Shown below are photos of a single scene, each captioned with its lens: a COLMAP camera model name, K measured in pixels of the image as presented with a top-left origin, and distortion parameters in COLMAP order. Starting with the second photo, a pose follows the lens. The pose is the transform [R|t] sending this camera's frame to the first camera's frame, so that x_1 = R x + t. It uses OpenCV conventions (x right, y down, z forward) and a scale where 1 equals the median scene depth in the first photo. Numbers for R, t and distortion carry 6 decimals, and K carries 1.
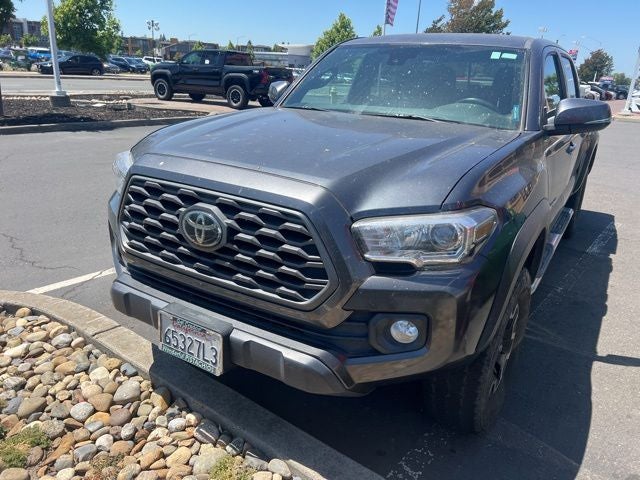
lens RADIAL K [[488.0, 0, 332.7], [0, 488.0, 241.2], [0, 0, 1]] dist [0.044042, -0.051091]
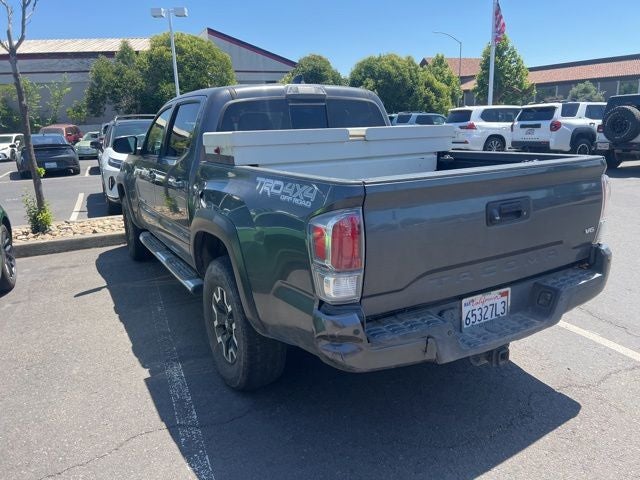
lens RADIAL K [[488.0, 0, 319.9], [0, 488.0, 237.9], [0, 0, 1]] dist [0.044042, -0.051091]
pose [[-0.500456, 0.166711, -0.849559, 2.117201], [-0.272218, 0.901216, 0.337205, -0.914473], [0.821852, 0.400022, -0.405638, 2.987556]]
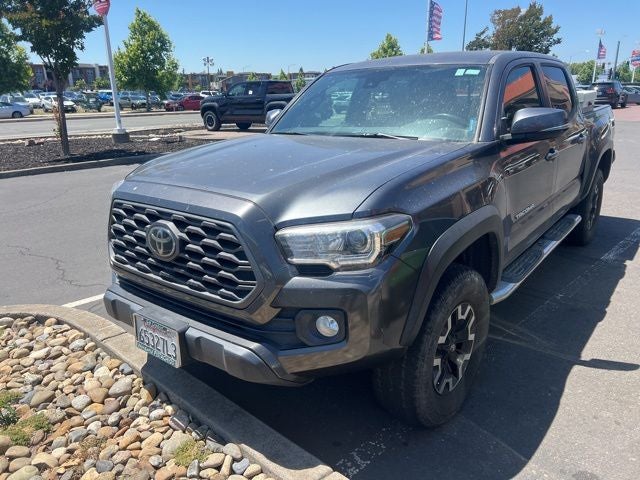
lens RADIAL K [[488.0, 0, 322.0], [0, 488.0, 241.2], [0, 0, 1]] dist [0.044042, -0.051091]
pose [[0.990548, -0.033118, -0.133111, 0.217197], [0.027739, 0.998730, -0.042061, 0.026938], [0.134335, 0.037971, 0.990208, -0.092673]]
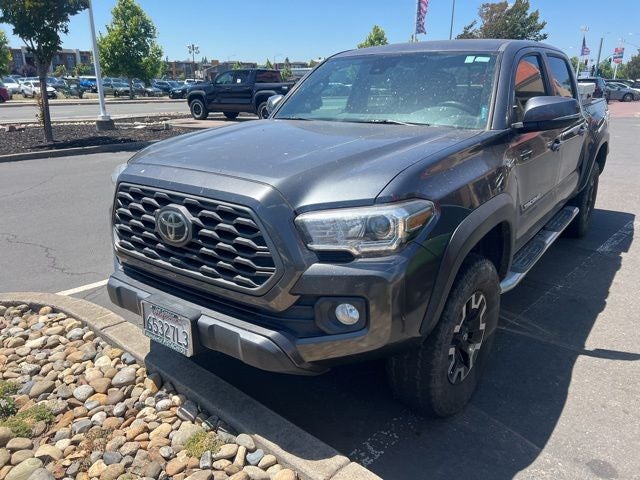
lens RADIAL K [[488.0, 0, 323.7], [0, 488.0, 241.0], [0, 0, 1]] dist [0.044042, -0.051091]
pose [[0.994853, -0.022410, -0.098822, 0.153812], [0.019992, 0.999478, -0.025387, 0.035257], [0.099340, 0.023281, 0.994781, -0.076256]]
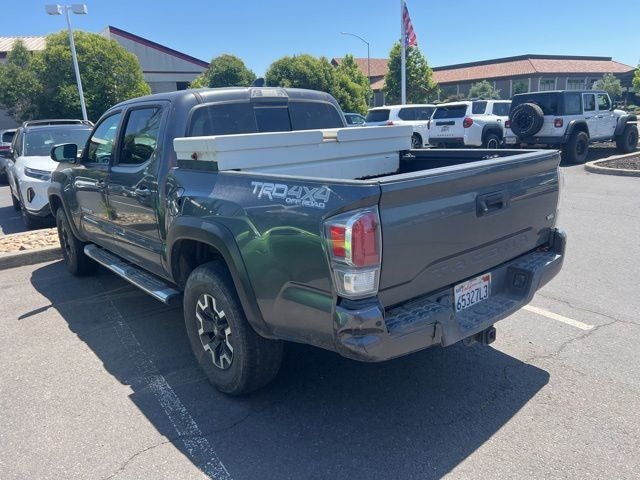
lens RADIAL K [[488.0, 0, 321.6], [0, 488.0, 242.8], [0, 0, 1]] dist [0.044042, -0.051091]
pose [[-0.340970, 0.200370, -0.918472, 2.221510], [-0.269144, 0.915316, 0.299598, -0.876317], [0.900722, 0.349355, -0.258167, 2.849060]]
